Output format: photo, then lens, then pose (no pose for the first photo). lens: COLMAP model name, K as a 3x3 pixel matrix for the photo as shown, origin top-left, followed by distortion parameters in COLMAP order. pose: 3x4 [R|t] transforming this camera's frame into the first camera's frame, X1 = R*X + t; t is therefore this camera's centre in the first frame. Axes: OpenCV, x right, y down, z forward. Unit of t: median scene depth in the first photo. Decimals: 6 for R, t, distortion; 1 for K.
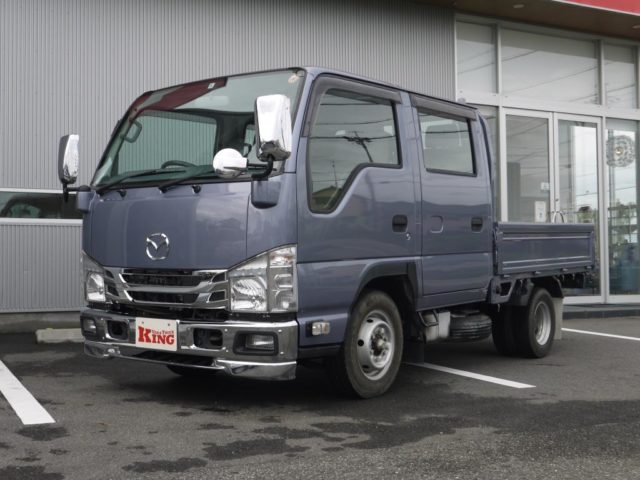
lens RADIAL K [[834.8, 0, 320.0], [0, 834.8, 240.0], [0, 0, 1]] dist [0.031098, 0.033500]
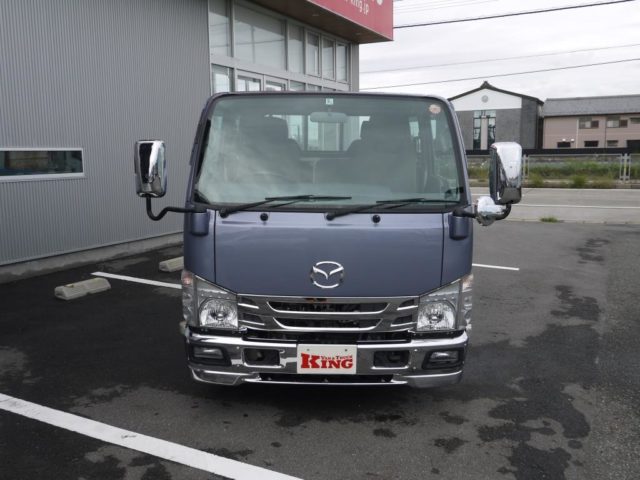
lens RADIAL K [[598.6, 0, 320.0], [0, 598.6, 240.0], [0, 0, 1]] dist [-0.007657, -0.003595]
pose [[0.798276, -0.090686, 0.595425, -0.555568], [-0.015352, 0.985215, 0.170634, -0.138344], [-0.602096, -0.145354, 0.785081, 0.405335]]
